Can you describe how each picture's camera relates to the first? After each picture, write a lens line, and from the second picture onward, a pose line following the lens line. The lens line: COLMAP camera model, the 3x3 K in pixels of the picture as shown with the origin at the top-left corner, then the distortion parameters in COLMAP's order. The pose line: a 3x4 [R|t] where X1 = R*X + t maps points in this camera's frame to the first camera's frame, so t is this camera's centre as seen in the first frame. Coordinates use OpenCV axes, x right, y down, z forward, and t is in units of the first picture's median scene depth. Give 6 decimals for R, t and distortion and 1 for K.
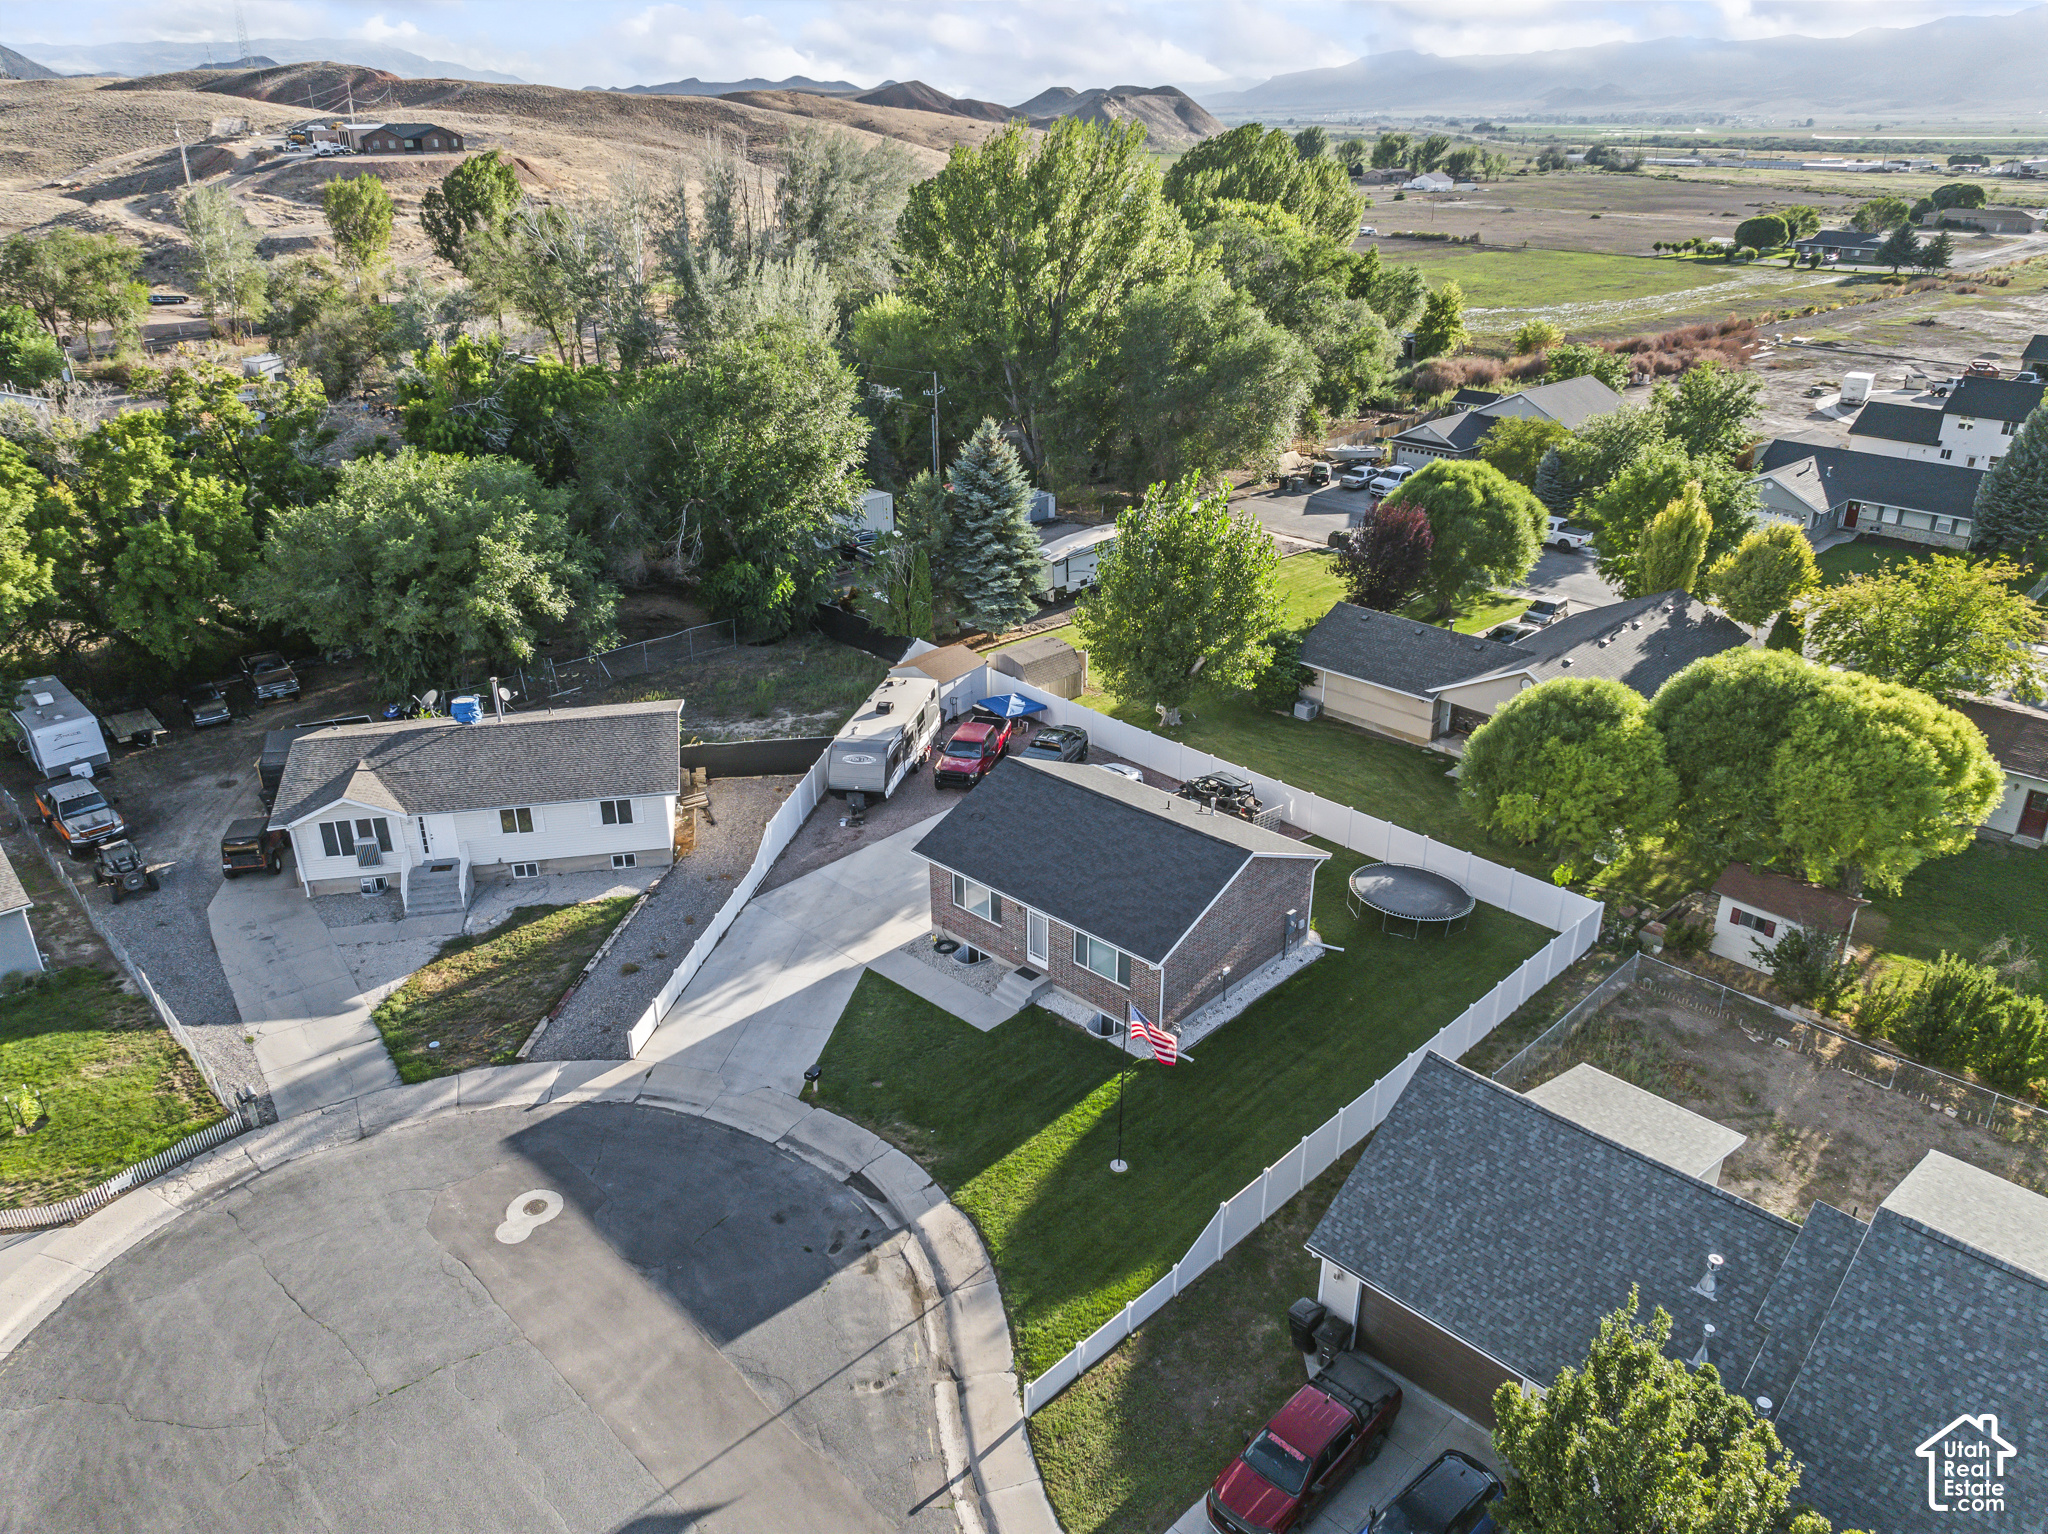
lens RADIAL K [[1437.2, 0, 1035.0], [0, 1437.2, 758.9], [0, 0, 1]] dist [-0.023930, -0.028126]
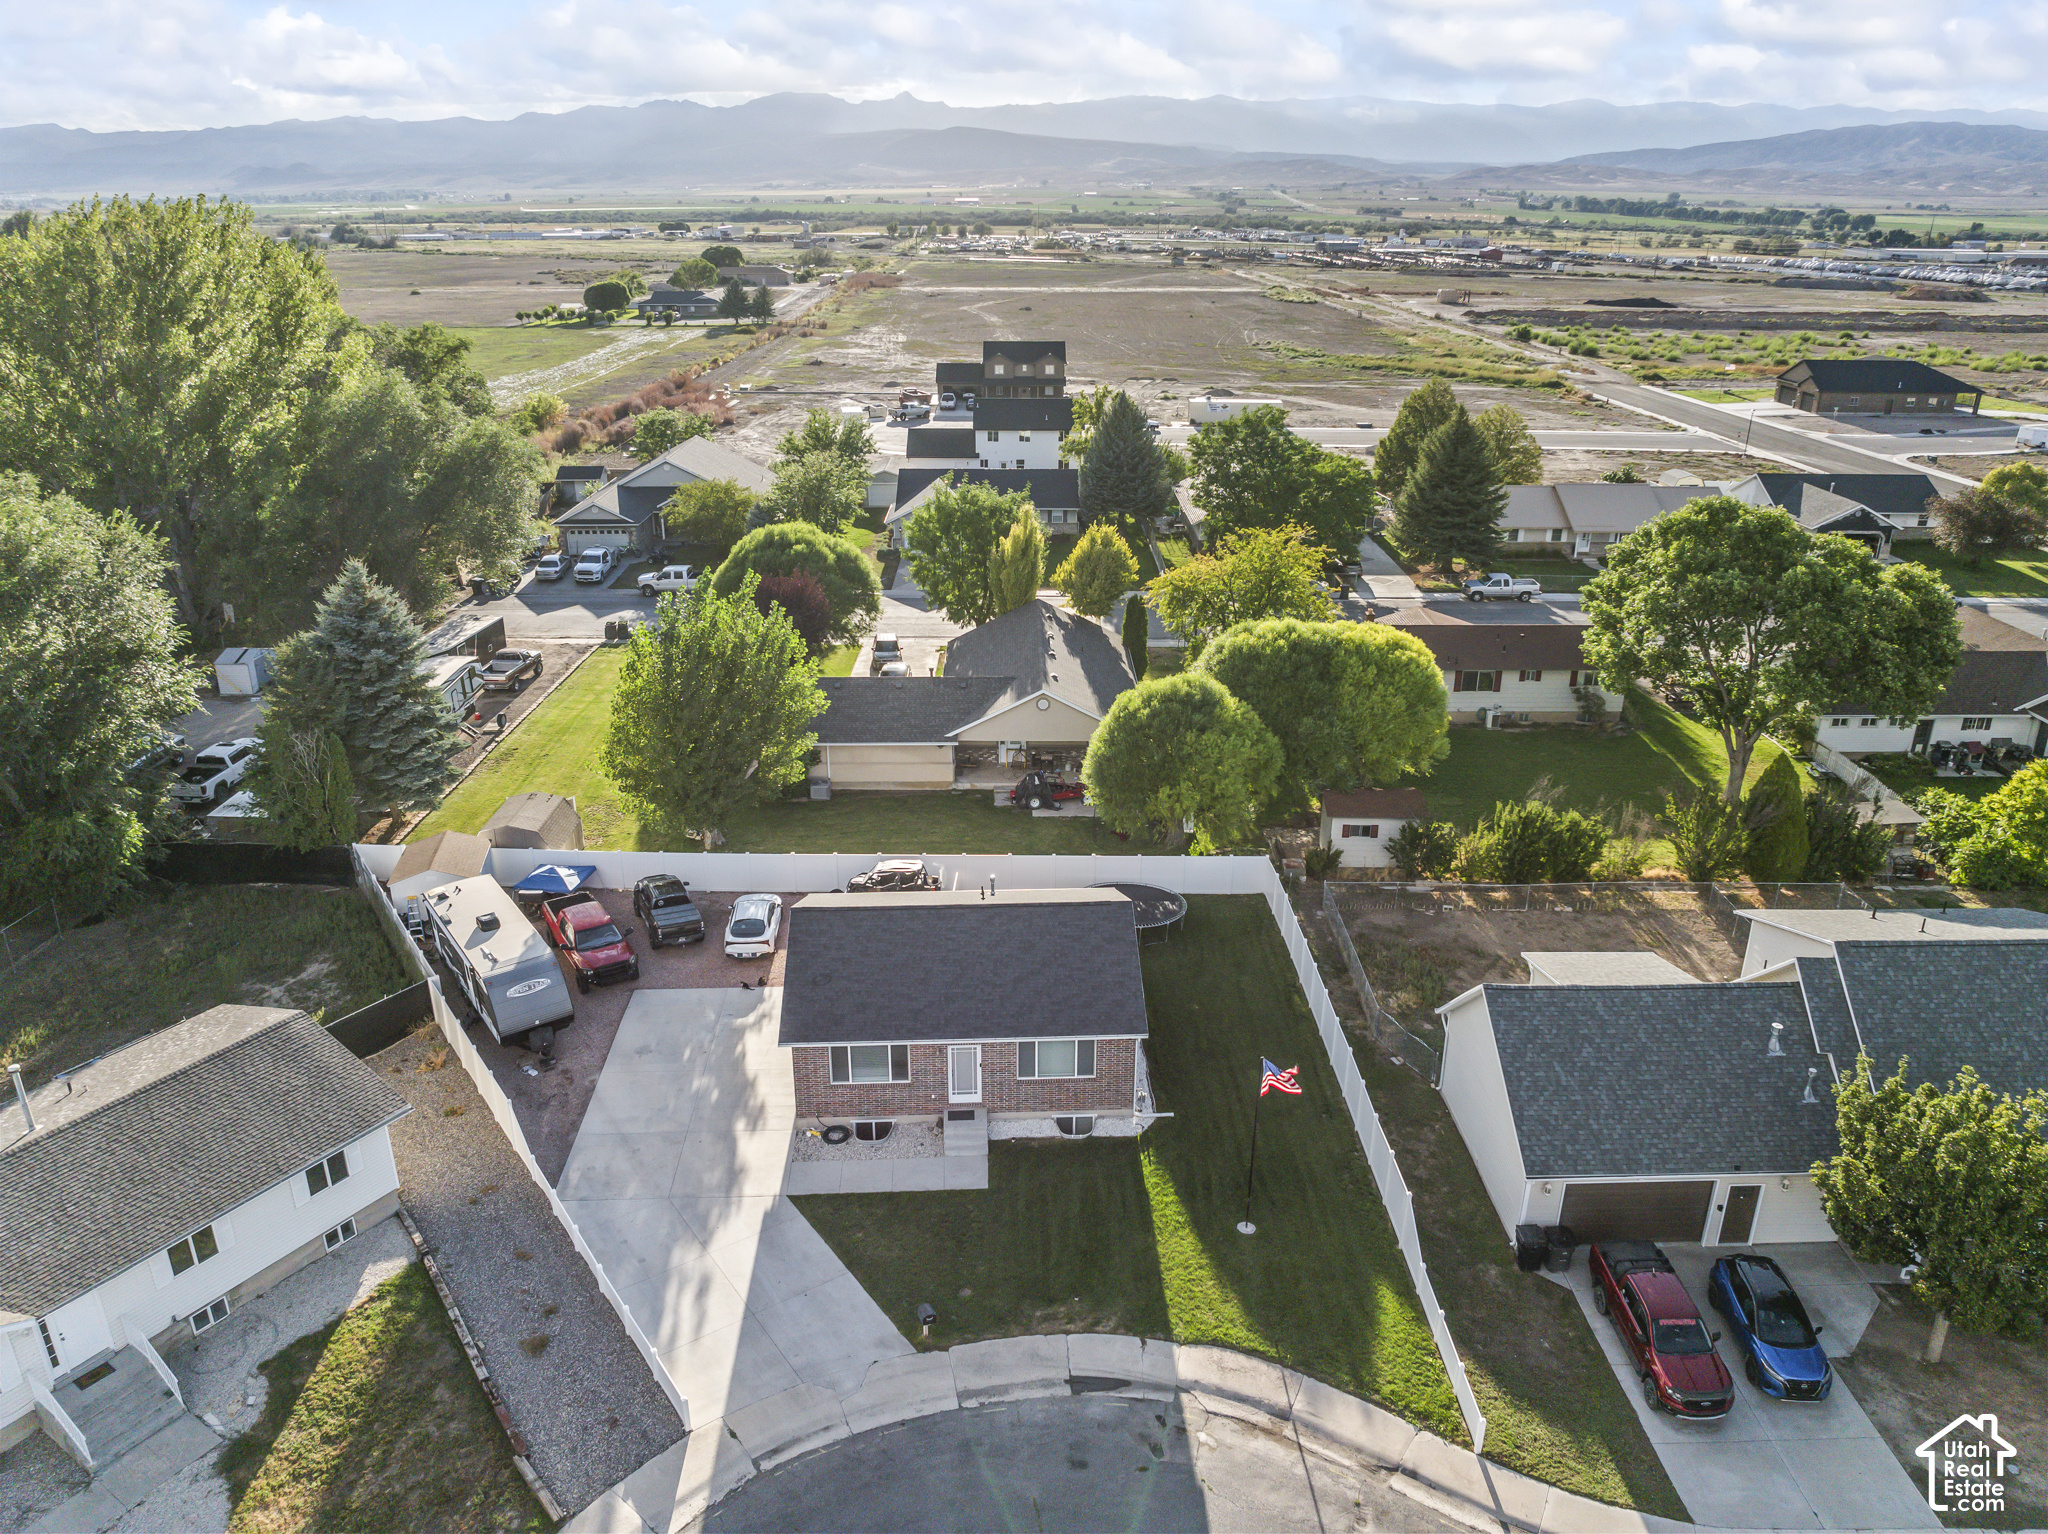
lens RADIAL K [[1440.6, 0, 1034.8], [0, 1440.6, 757.1], [0, 0, 1]] dist [-0.041218, 0.007472]
pose [[0.696174, -0.258483, 0.669722, -0.512736], [0.290155, 0.954643, 0.066836, -0.112123], [-0.656622, 0.147794, 0.739598, 0.257525]]
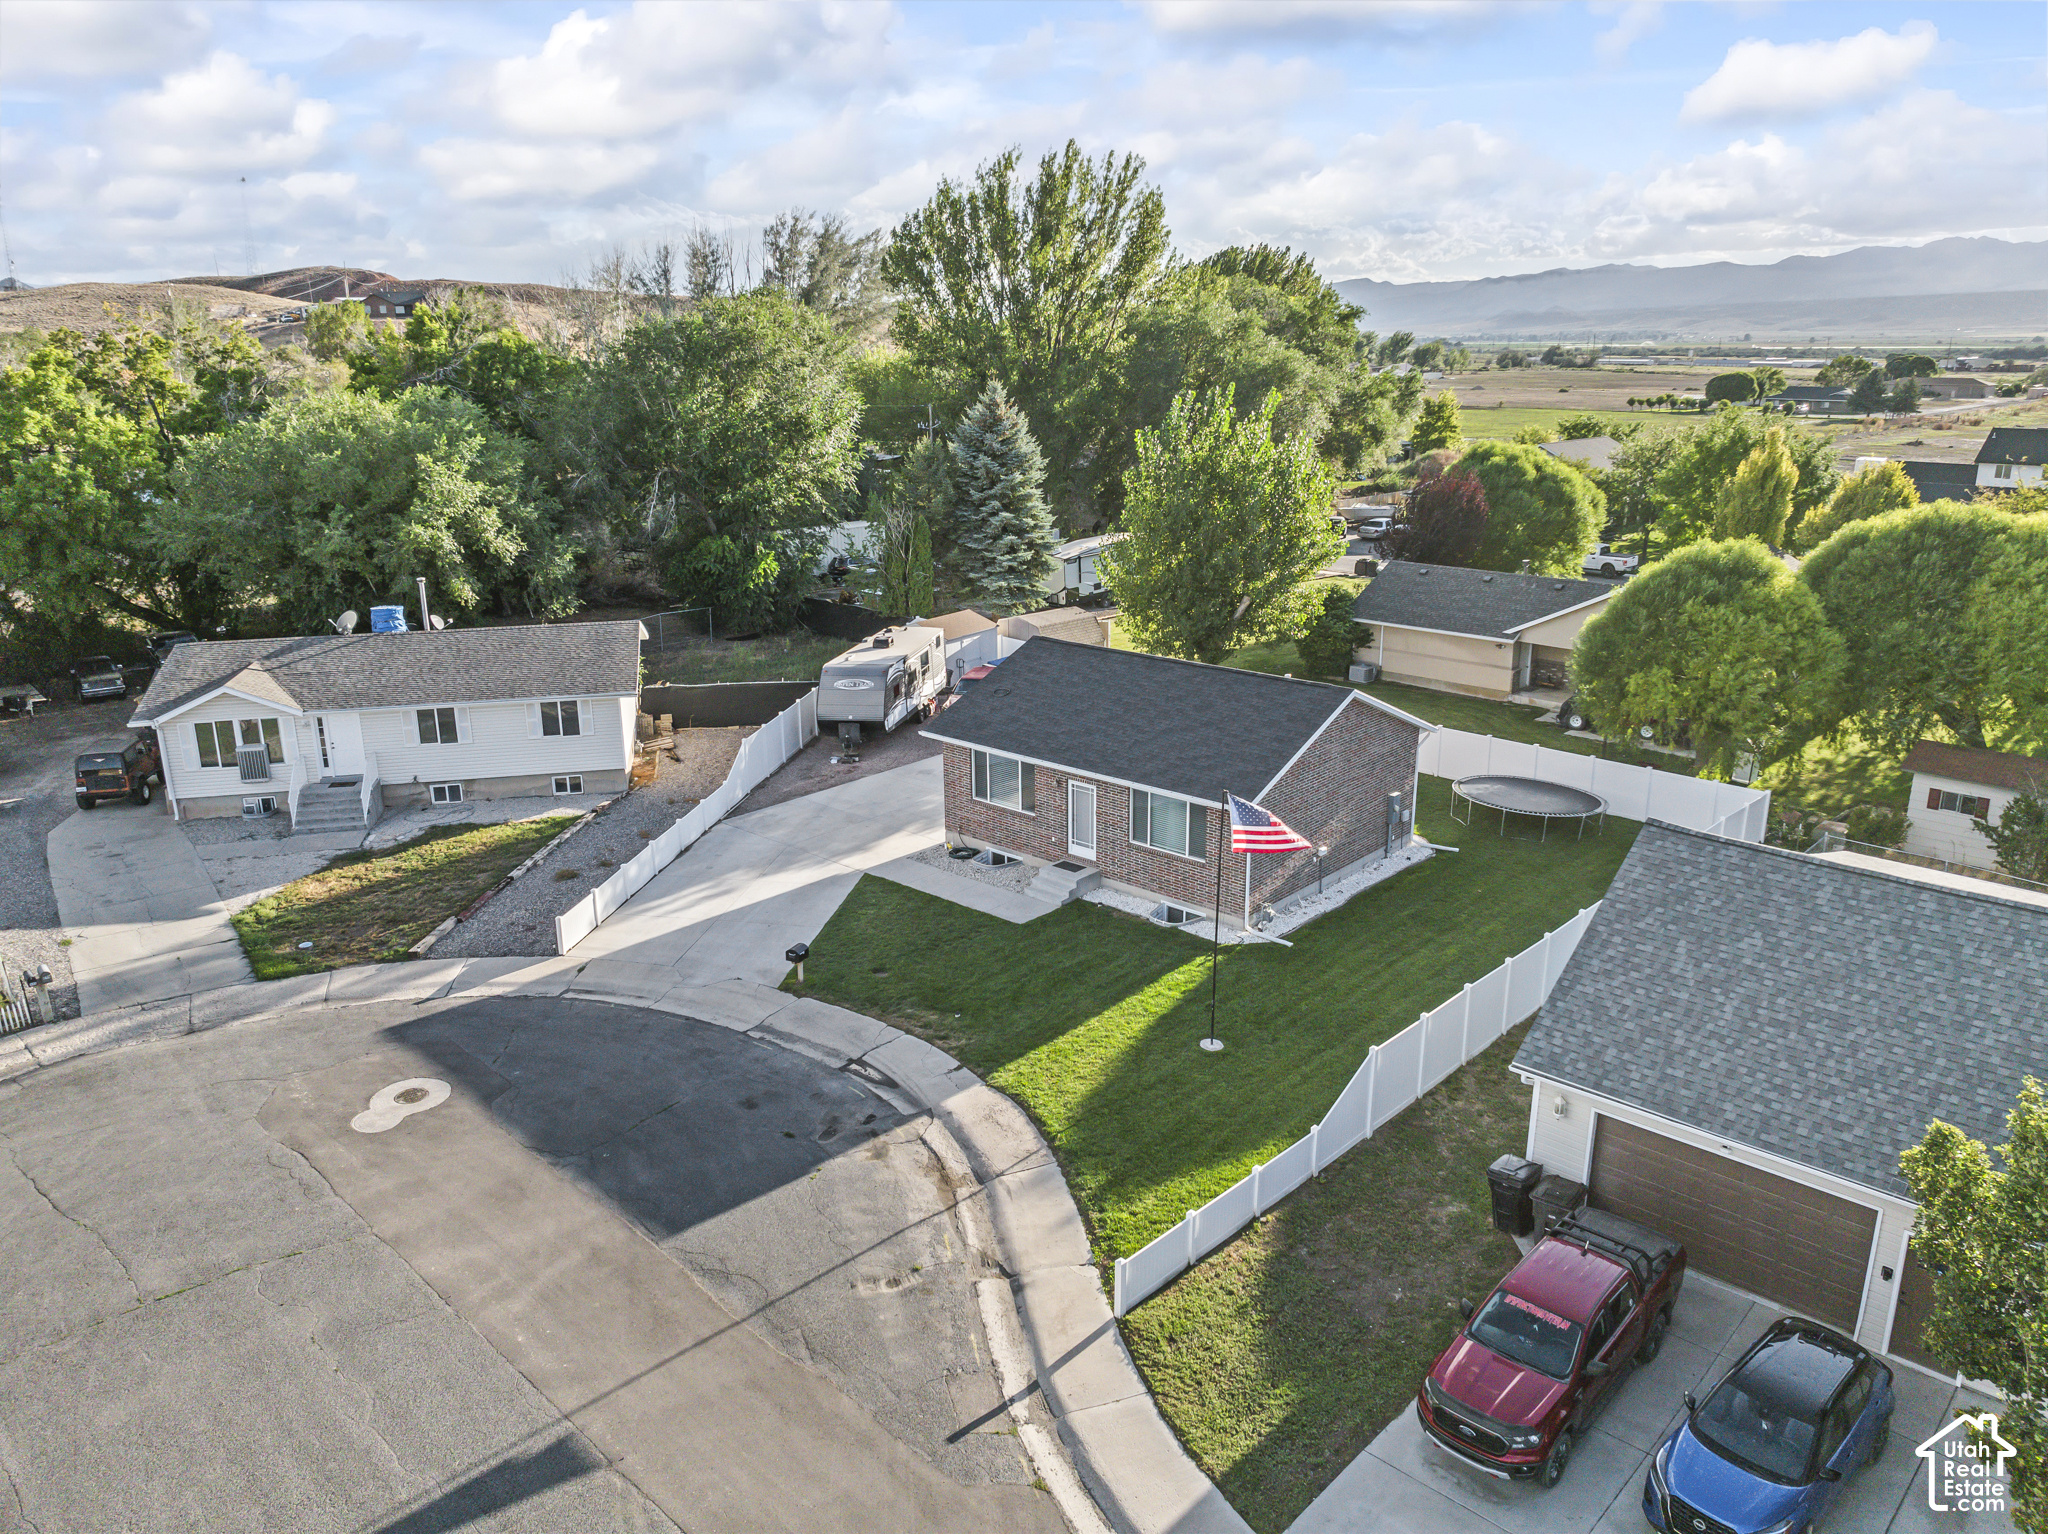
lens RADIAL K [[1440.6, 0, 1034.8], [0, 1440.6, 757.1], [0, 0, 1]] dist [-0.041218, 0.007472]
pose [[0.999847, -0.011401, 0.013262, -0.033527], [0.013162, 0.989864, -0.141408, 0.197462], [-0.011515, 0.141561, 0.989863, 0.203450]]
